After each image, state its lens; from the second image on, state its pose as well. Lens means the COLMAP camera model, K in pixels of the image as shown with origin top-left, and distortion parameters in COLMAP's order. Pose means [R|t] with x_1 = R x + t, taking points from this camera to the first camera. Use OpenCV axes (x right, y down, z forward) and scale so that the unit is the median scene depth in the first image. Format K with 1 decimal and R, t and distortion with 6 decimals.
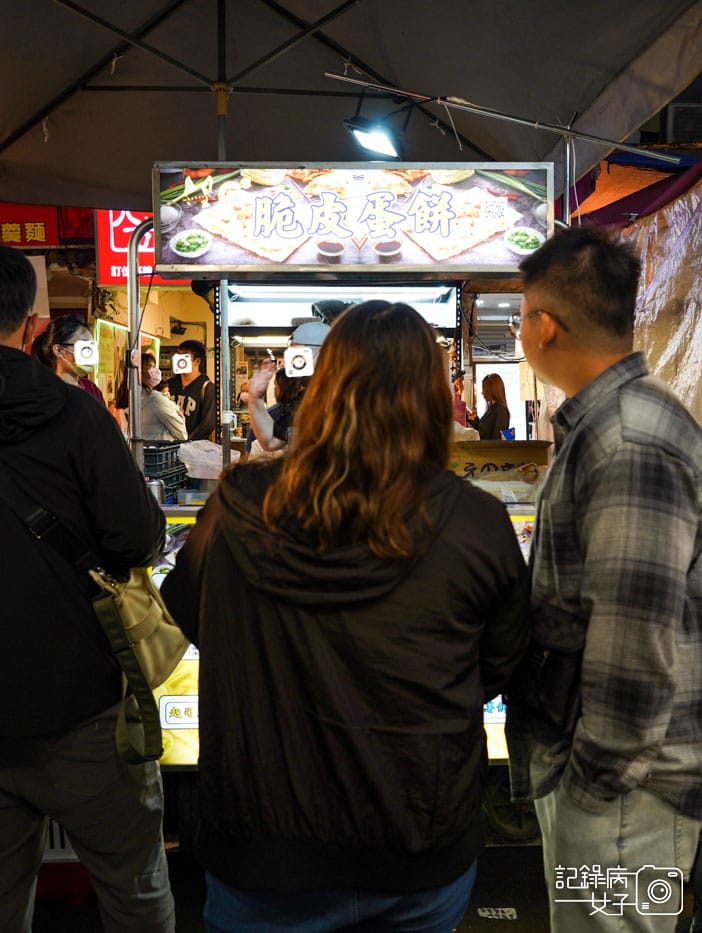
lens RADIAL K [[834.2, 0, 354.8], [0, 834.2, 463.3], [0, 0, 1]] dist [-0.017584, 0.008217]
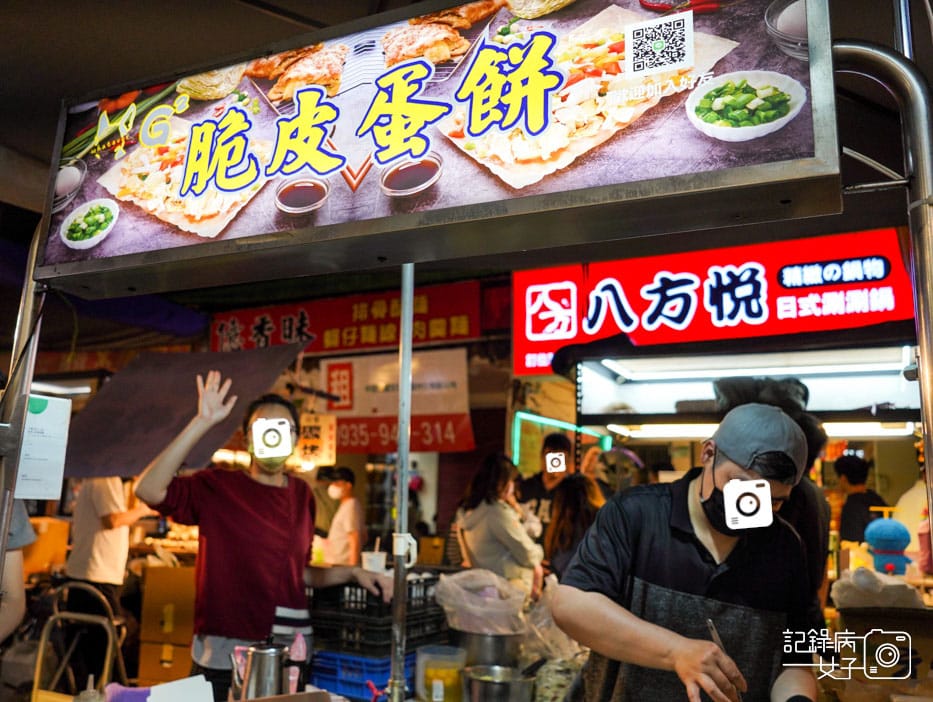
lens RADIAL K [[834.2, 0, 468.4], [0, 834.2, 348.9], [0, 0, 1]] dist [-0.017584, 0.008217]
pose [[0.888099, -0.056074, -0.456220, 0.257448], [-0.061712, 0.969000, -0.239231, -0.073064], [0.455492, 0.240615, 0.857107, 0.667964]]
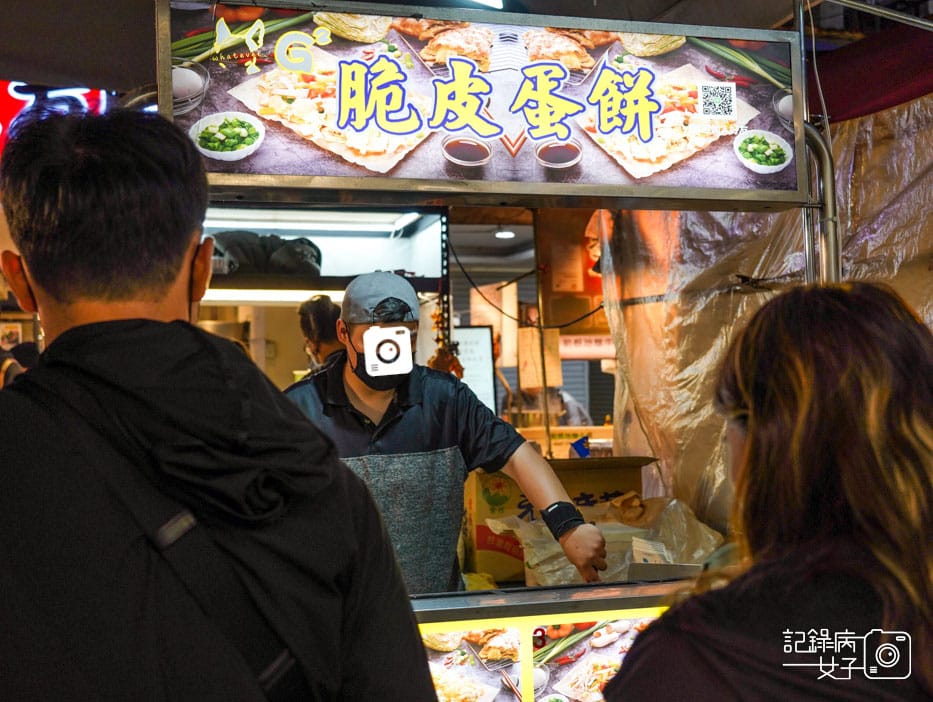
lens RADIAL K [[1289.8, 0, 469.9], [0, 1289.8, 350.1], [0, 0, 1]] dist [-0.002316, -0.024767]
pose [[0.964116, -0.005961, 0.265414, -0.268224], [0.031770, 0.995154, -0.093053, -0.035925], [-0.263573, 0.098146, 0.959633, 0.143204]]
